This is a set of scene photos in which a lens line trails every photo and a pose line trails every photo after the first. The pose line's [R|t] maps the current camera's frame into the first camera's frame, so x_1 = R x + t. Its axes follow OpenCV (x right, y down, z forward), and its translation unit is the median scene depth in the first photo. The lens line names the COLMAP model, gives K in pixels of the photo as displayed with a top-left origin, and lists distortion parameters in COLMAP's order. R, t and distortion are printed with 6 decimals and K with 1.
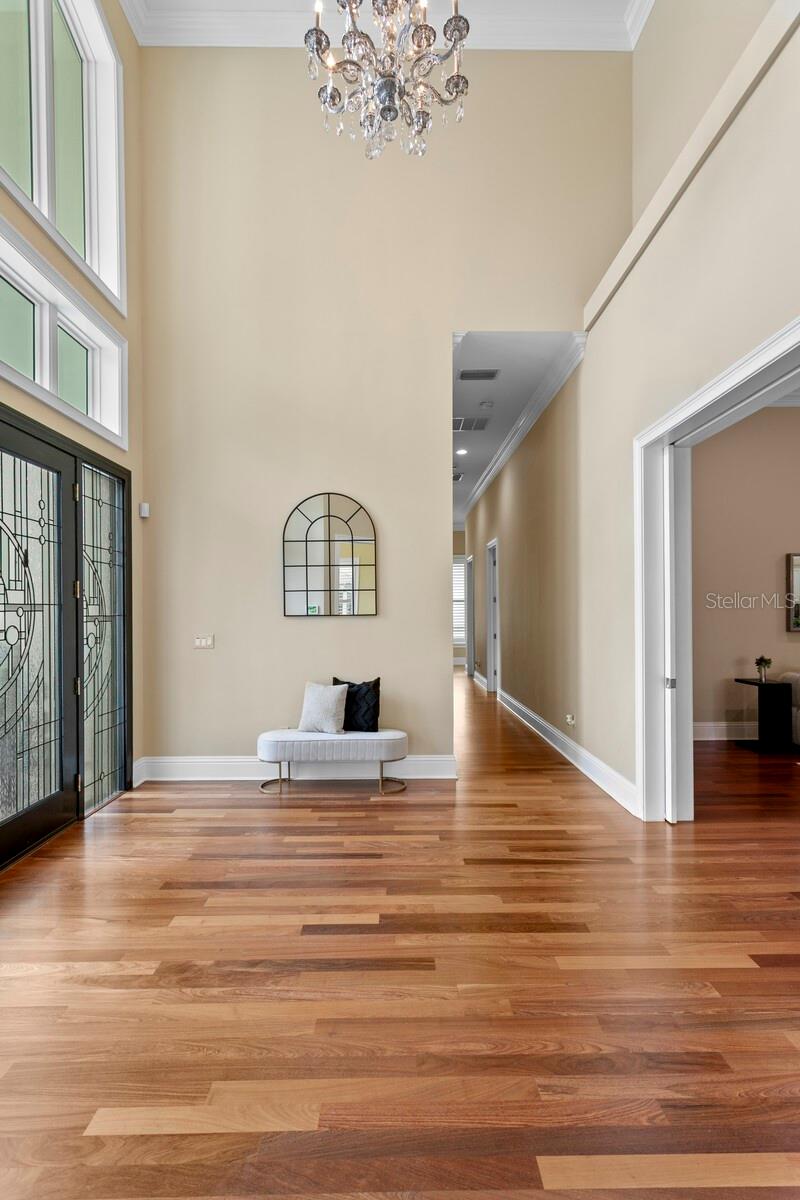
lens RADIAL K [[573.1, 0, 399.5], [0, 573.1, 612.7], [0, 0, 1]] dist [0.008638, 0.000515]
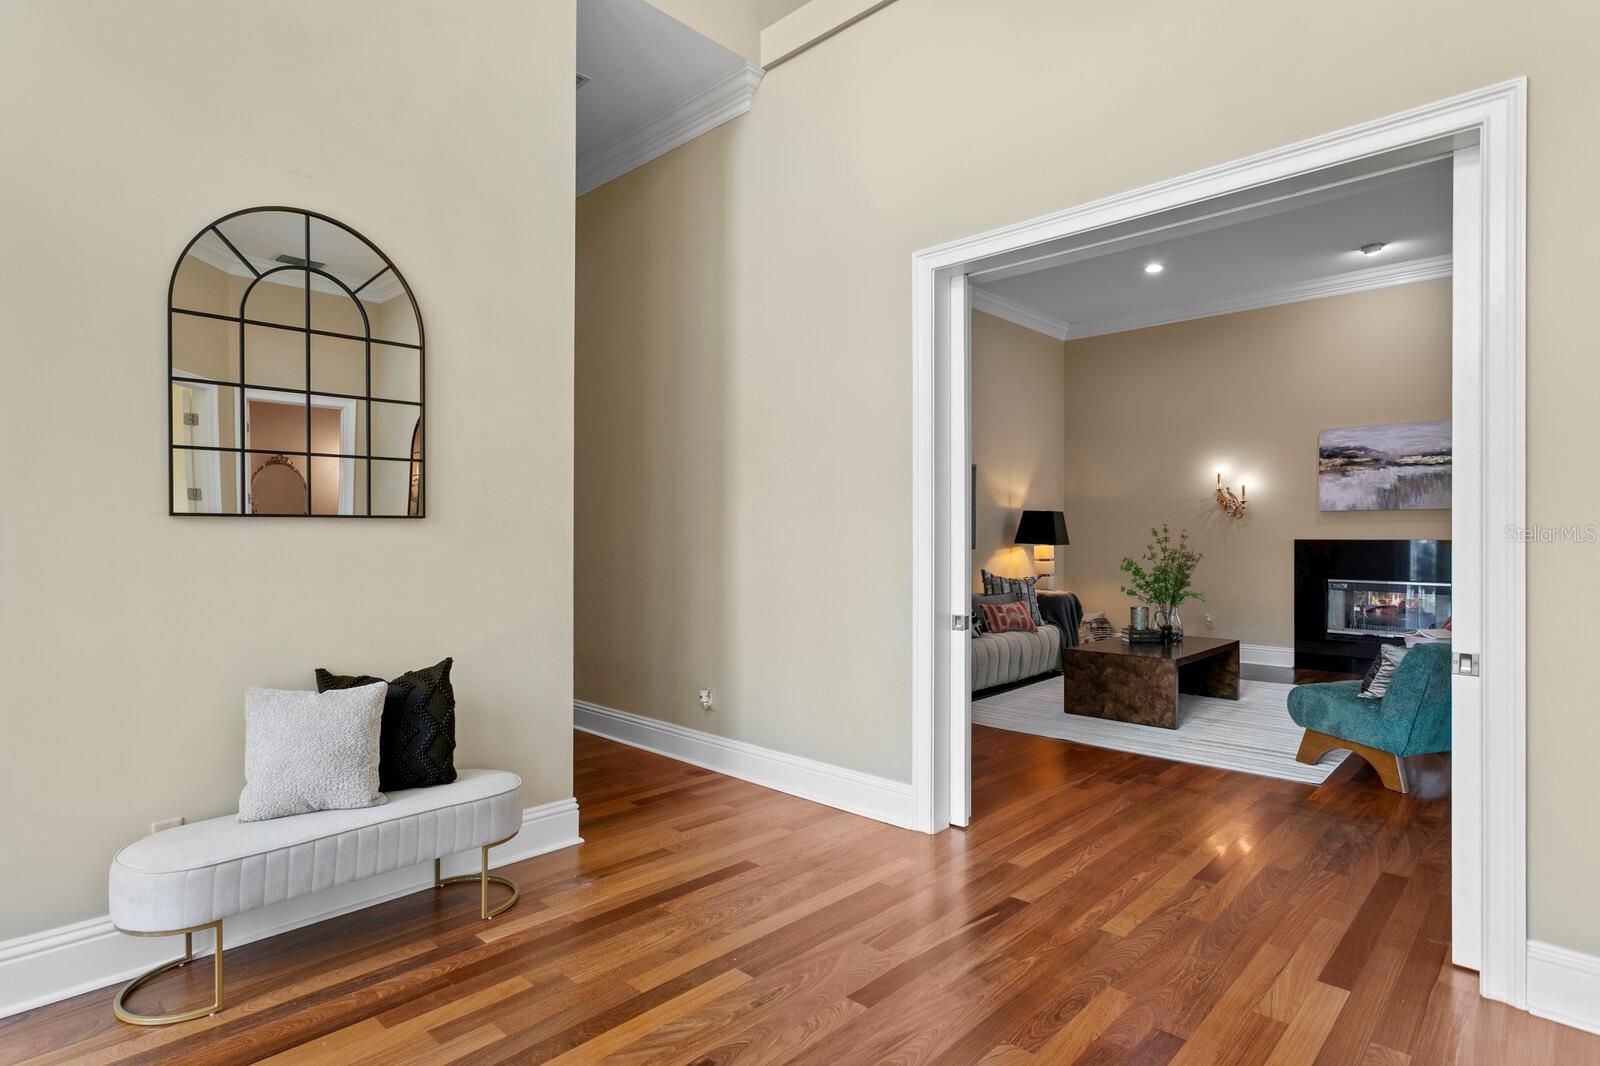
lens RADIAL K [[836.5, 0, 783.1], [0, 836.5, 532.3], [0, 0, 1]] dist [0.001371, 0.001046]
pose [[0.708219, 0.008807, 0.705938, -0.319138], [-0.004837, 0.999959, -0.007622, 0.020490], [-0.705976, 0.001984, 0.708233, 0.371700]]
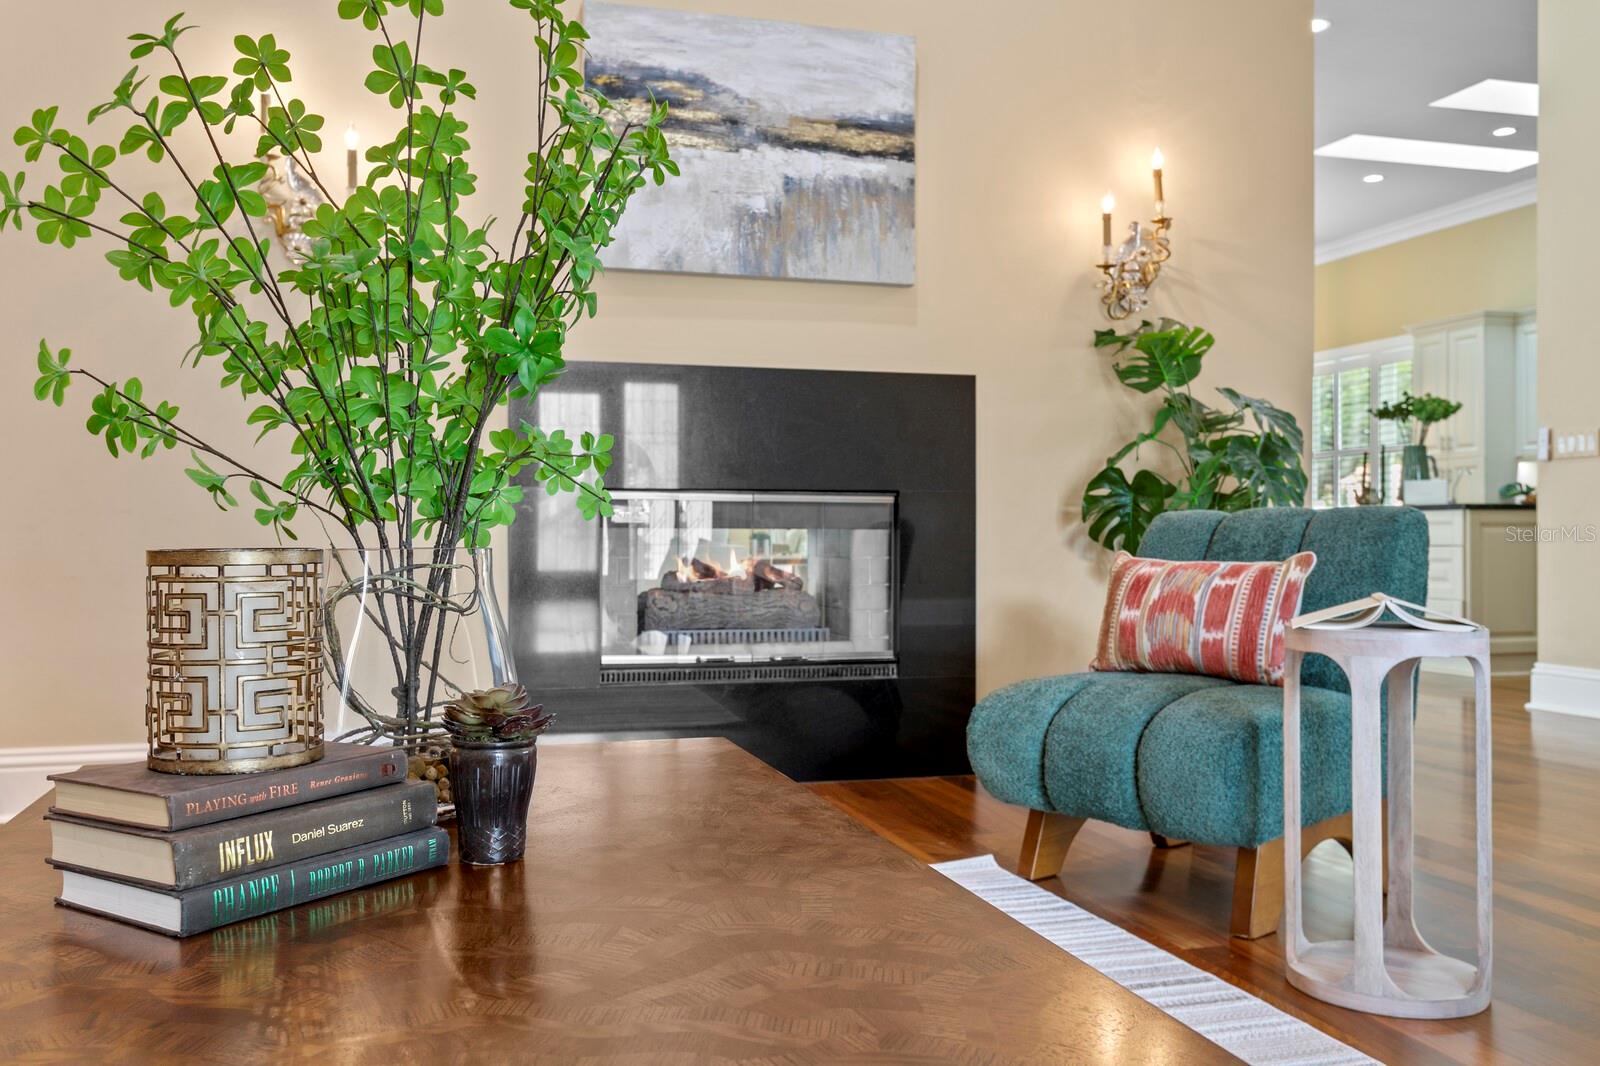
lens RADIAL K [[1317.8, 0, 769.9], [0, 1317.8, 531.4], [0, 0, 1]] dist [-0.005529, 0.047677]
pose [[-0.259234, 0.010150, 0.965761, 0.939207], [0.005100, 0.999945, -0.009140, 0.140048], [-0.965801, 0.002556, -0.259271, 0.953562]]
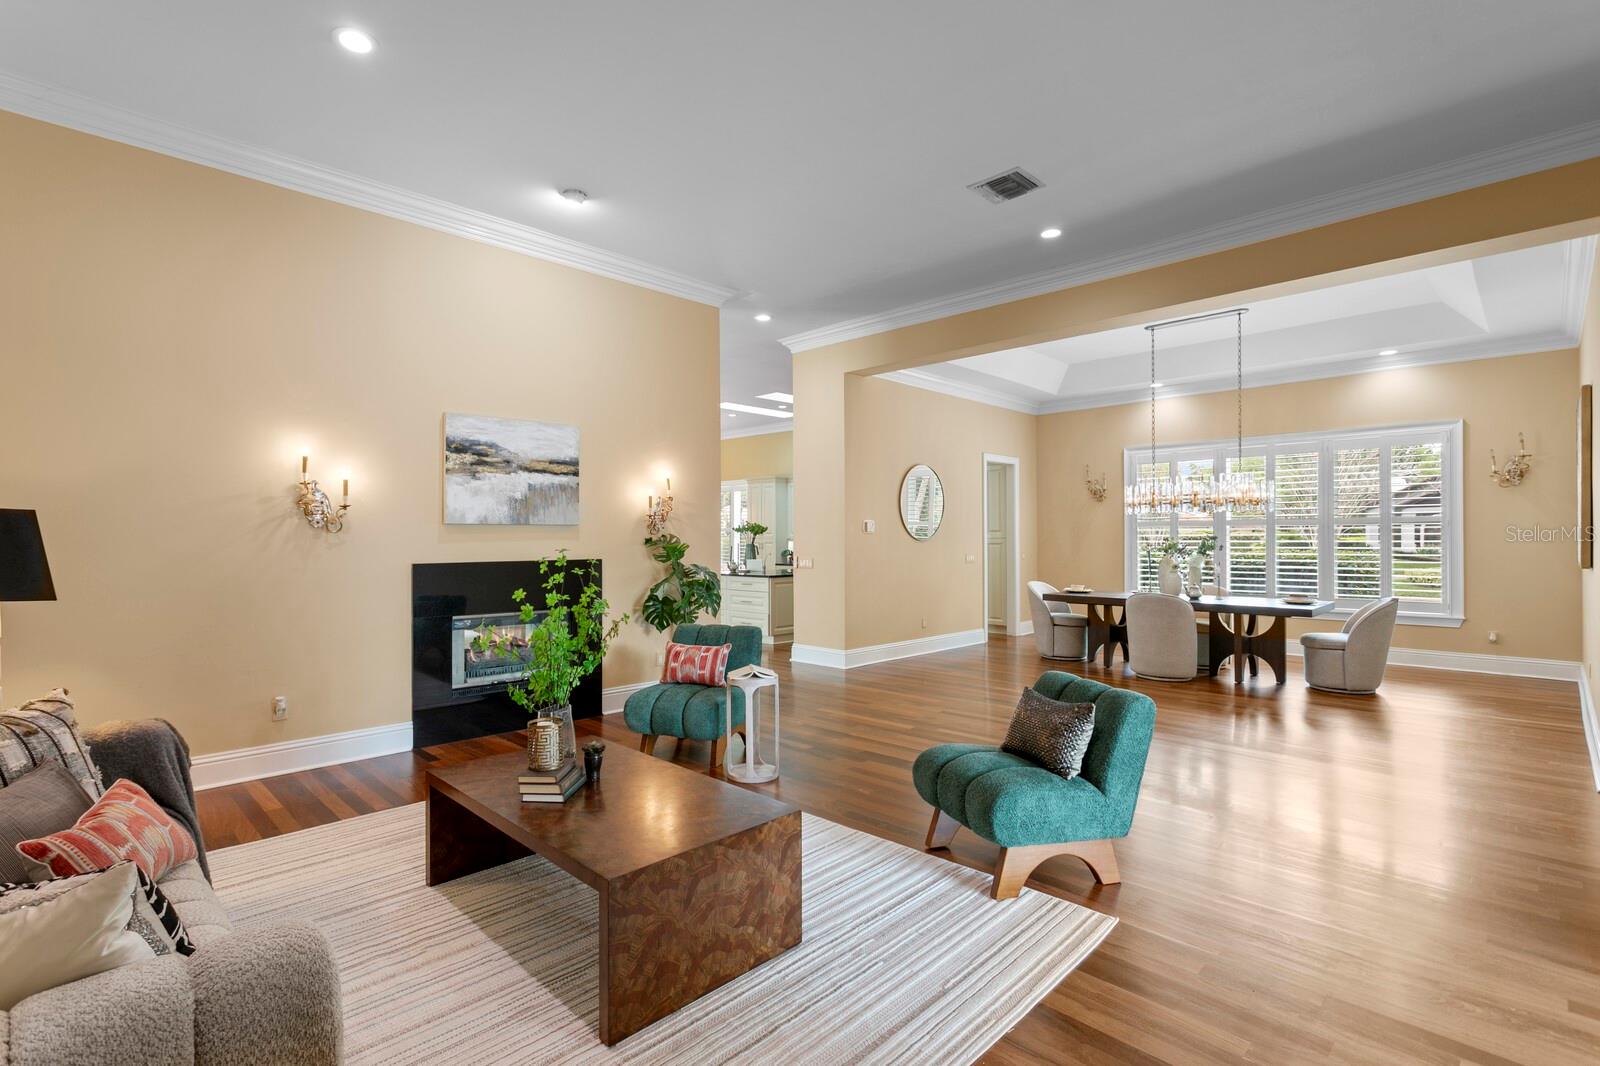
lens RADIAL K [[738.6, 0, 769.9], [0, 738.6, 537.5], [0, 0, 1]] dist [-0.019008, -0.000013]
pose [[-0.682478, 0.014855, 0.730755, 0.606091], [0.011836, 0.999887, -0.009272, -0.007122], [-0.730810, 0.002322, -0.682577, 1.270874]]
